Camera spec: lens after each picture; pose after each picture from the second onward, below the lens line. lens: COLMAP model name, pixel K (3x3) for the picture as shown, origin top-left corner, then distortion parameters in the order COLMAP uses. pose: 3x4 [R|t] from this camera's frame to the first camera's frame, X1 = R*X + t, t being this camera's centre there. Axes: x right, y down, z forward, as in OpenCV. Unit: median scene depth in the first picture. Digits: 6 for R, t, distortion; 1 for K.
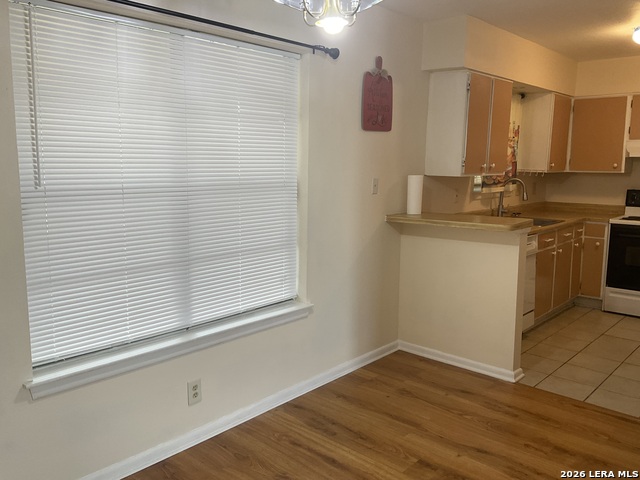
lens RADIAL K [[534.3, 0, 312.8], [0, 534.3, 243.1], [0, 0, 1]] dist [0.075561, -0.145835]
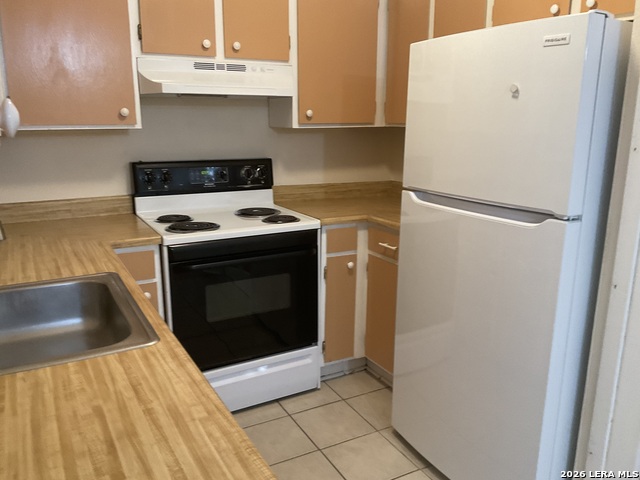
lens RADIAL K [[534.3, 0, 321.7], [0, 534.3, 242.5], [0, 0, 1]] dist [0.075561, -0.145835]
pose [[0.298497, -0.224486, 0.927634, 0.236622], [0.136647, 0.971983, 0.191248, -0.139105], [-0.944578, 0.069672, 0.320809, 0.966354]]
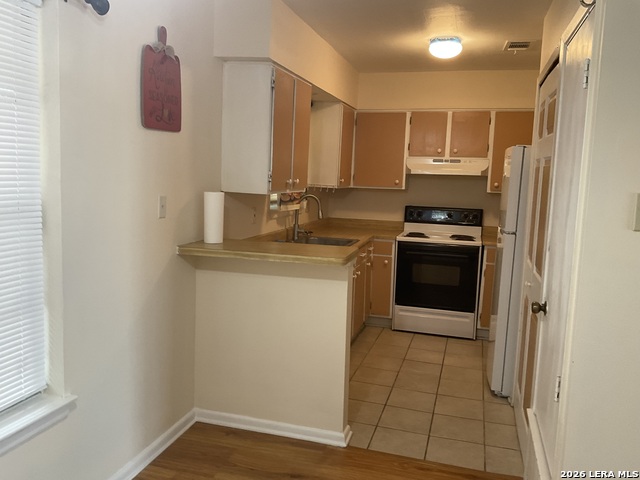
lens RADIAL K [[534.3, 0, 315.4], [0, 534.3, 241.9], [0, 0, 1]] dist [0.075561, -0.145835]
pose [[0.895653, -0.030697, 0.443693, -0.019464], [0.037102, 0.999295, -0.005759, -0.045305], [-0.443203, 0.021619, 0.896161, 0.250781]]
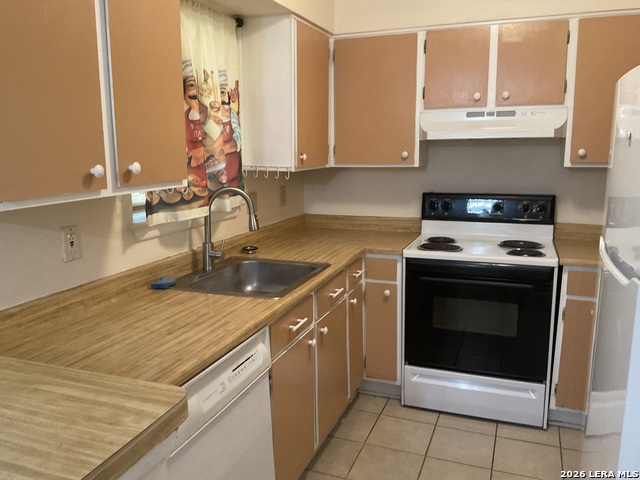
lens RADIAL K [[534.3, 0, 313.8], [0, 534.3, 241.7], [0, 0, 1]] dist [0.075561, -0.145835]
pose [[0.928644, -0.080369, 0.362163, 0.338883], [0.070493, 0.996693, 0.040425, -0.108411], [-0.364214, -0.012010, 0.931238, 0.665784]]
